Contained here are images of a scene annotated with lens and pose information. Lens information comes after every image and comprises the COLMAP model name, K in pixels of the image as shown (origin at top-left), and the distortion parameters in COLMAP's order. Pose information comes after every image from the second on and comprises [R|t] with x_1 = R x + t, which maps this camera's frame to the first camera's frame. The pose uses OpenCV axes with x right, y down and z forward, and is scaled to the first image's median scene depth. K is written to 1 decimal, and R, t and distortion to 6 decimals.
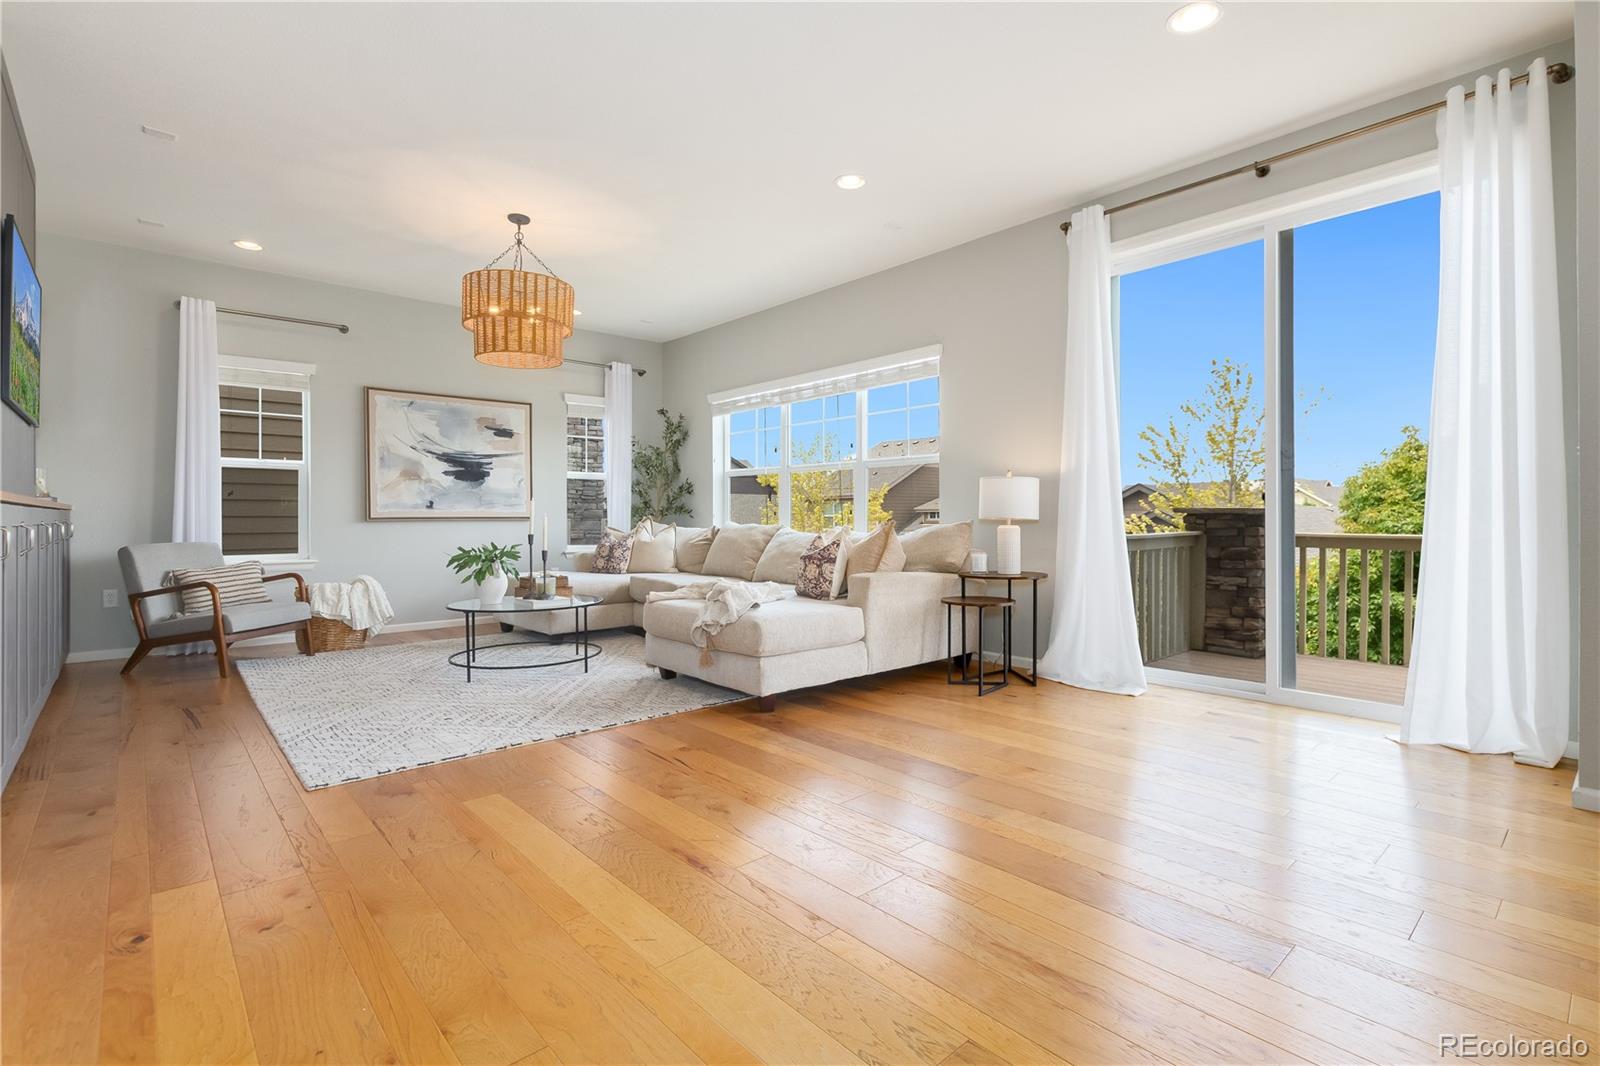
lens RADIAL K [[733.6, 0, 816.3], [0, 733.6, 522.0], [0, 0, 1]] dist [0.005800, -0.003370]
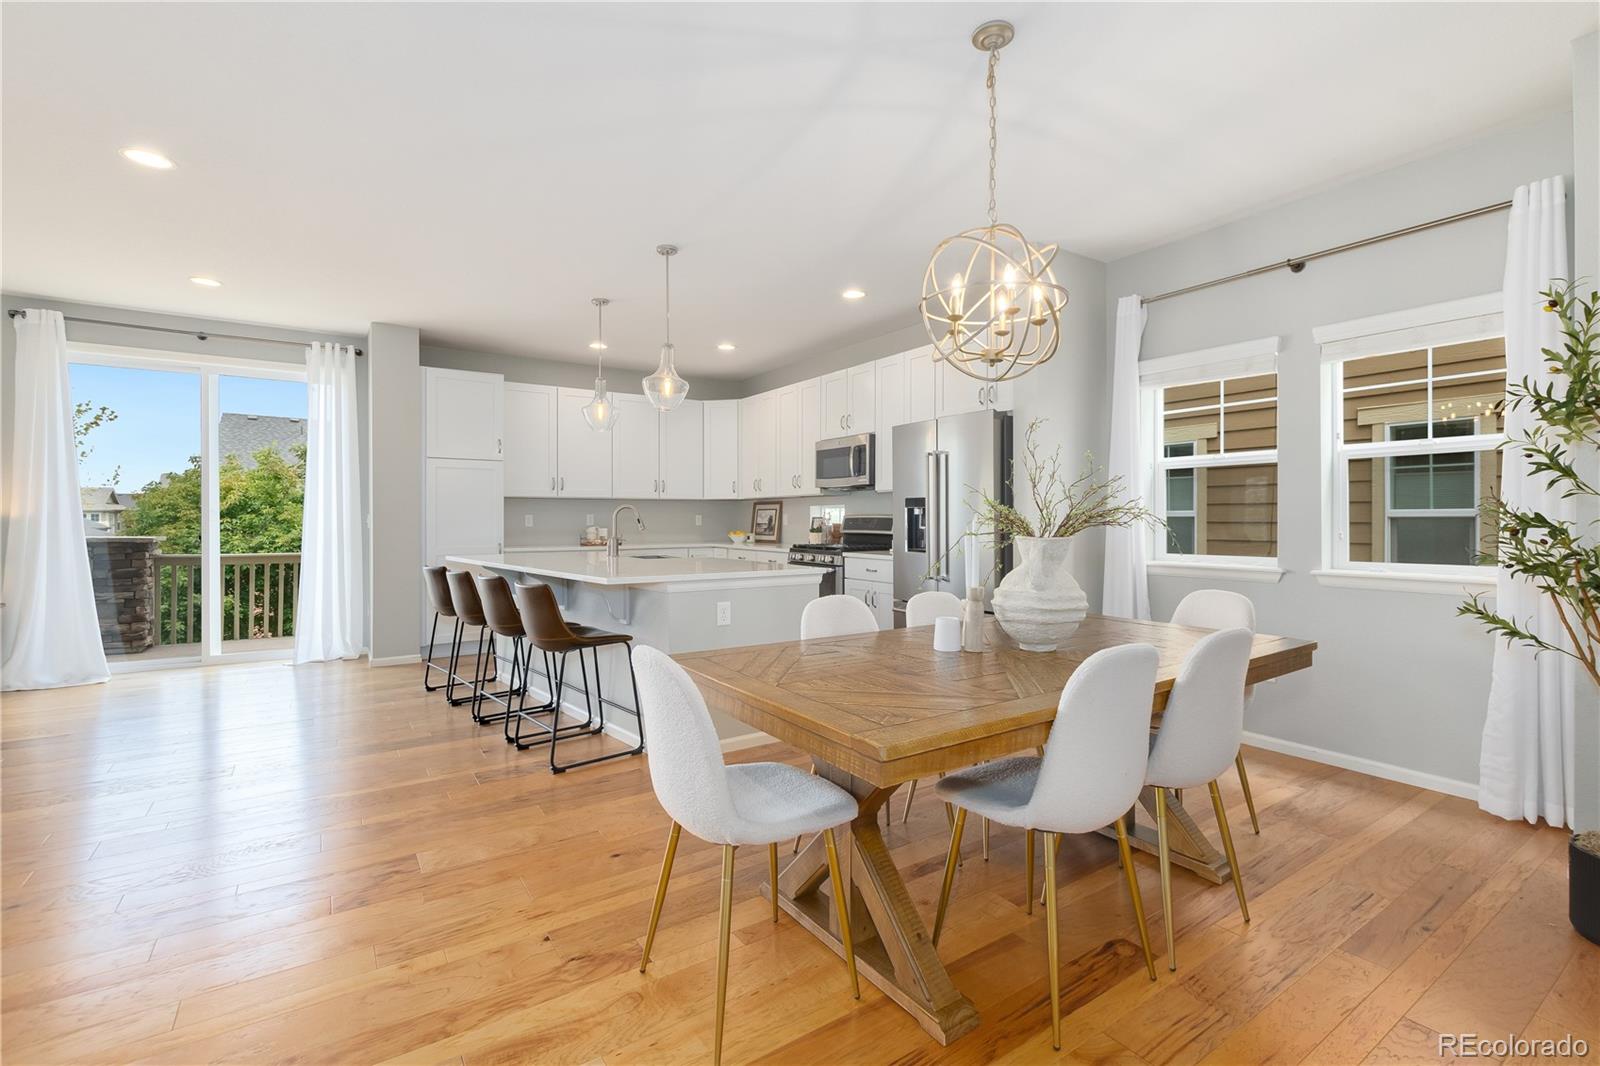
lens RADIAL K [[722.4, 0, 821.2], [0, 722.4, 522.5], [0, 0, 1]] dist [0.007140, -0.001336]
pose [[0.131430, 0.000351, 0.991325, -0.536717], [0.001493, 0.999999, -0.000552, -0.044657], [-0.991324, 0.001552, 0.131430, -0.374082]]
